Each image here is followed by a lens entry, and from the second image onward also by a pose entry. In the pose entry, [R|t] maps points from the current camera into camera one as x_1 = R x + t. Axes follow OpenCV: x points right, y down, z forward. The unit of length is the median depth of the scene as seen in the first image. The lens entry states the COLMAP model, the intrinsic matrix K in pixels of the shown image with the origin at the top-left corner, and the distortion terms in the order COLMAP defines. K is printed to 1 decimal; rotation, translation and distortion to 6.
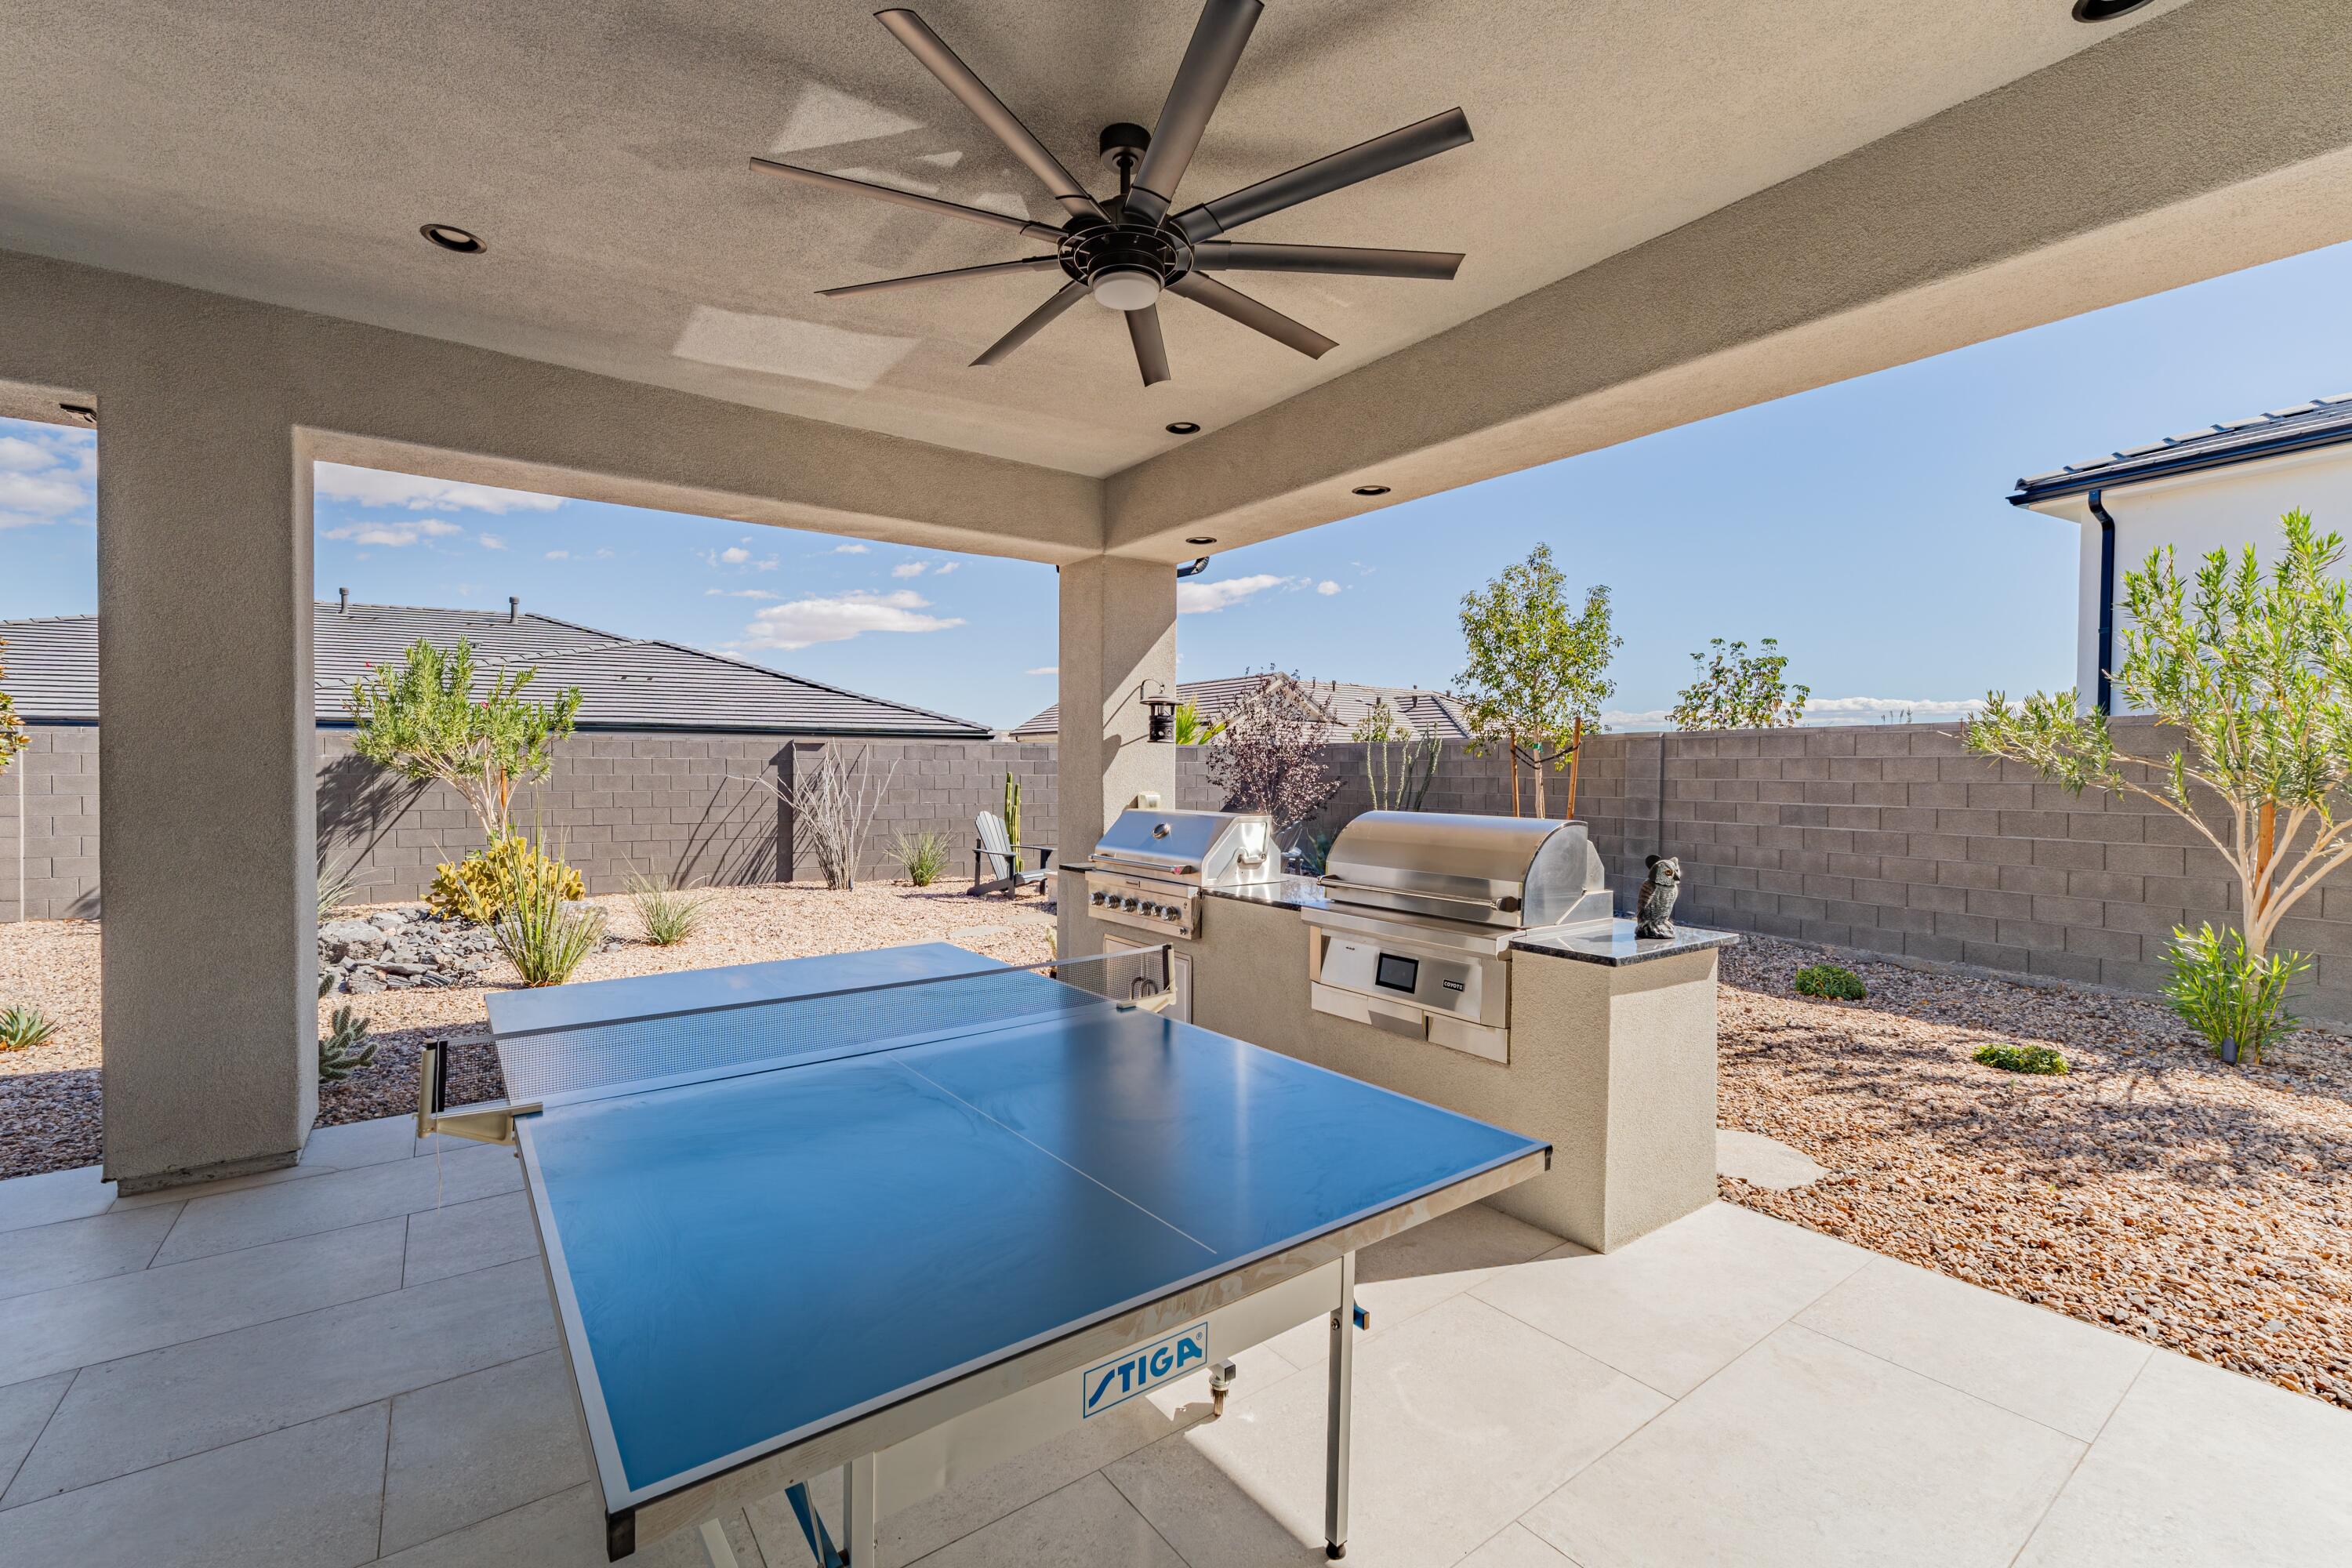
lens RADIAL K [[989.3, 0, 1179.7], [0, 989.3, 786.0], [0, 0, 1]] dist [0.005052, 0.000023]
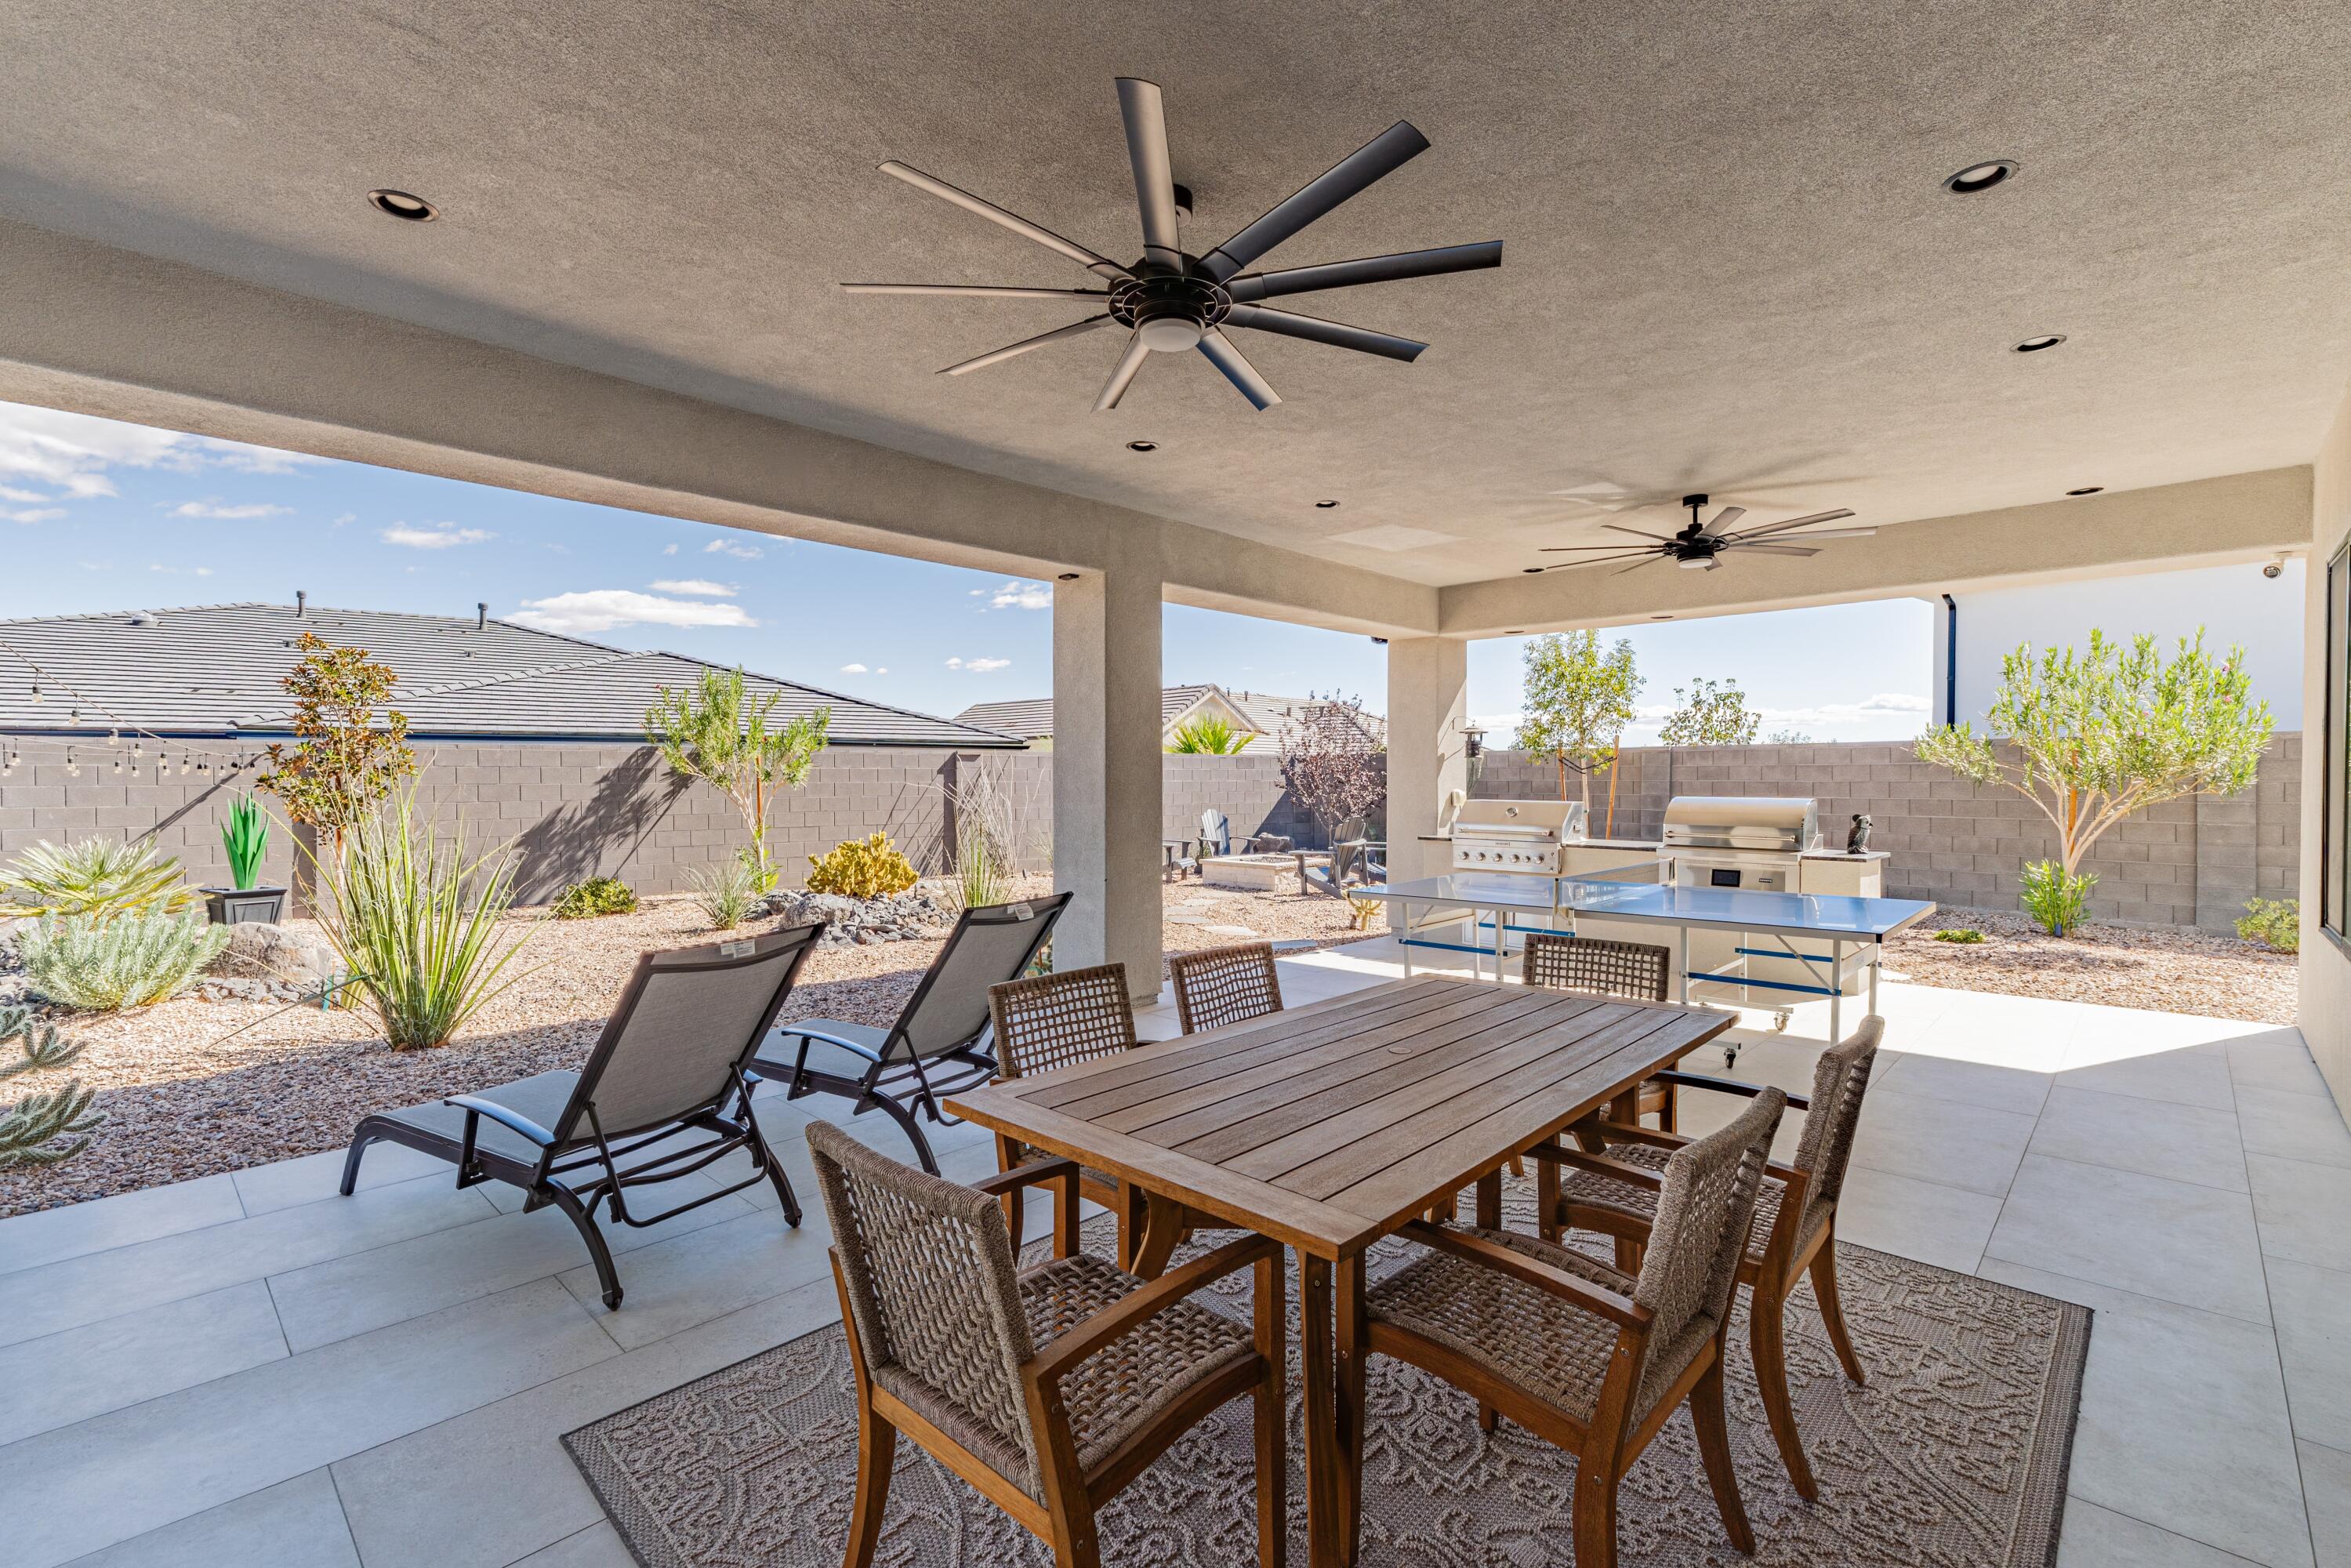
lens RADIAL K [[1028.4, 0, 1176.4], [0, 1028.4, 793.6], [0, 0, 1]] dist [0.011745, 0.000150]
pose [[0.985588, -0.007866, 0.168981, -0.490654], [0.007890, 0.999969, 0.000525, 0.005541], [-0.168980, 0.000816, 0.985619, -0.338905]]
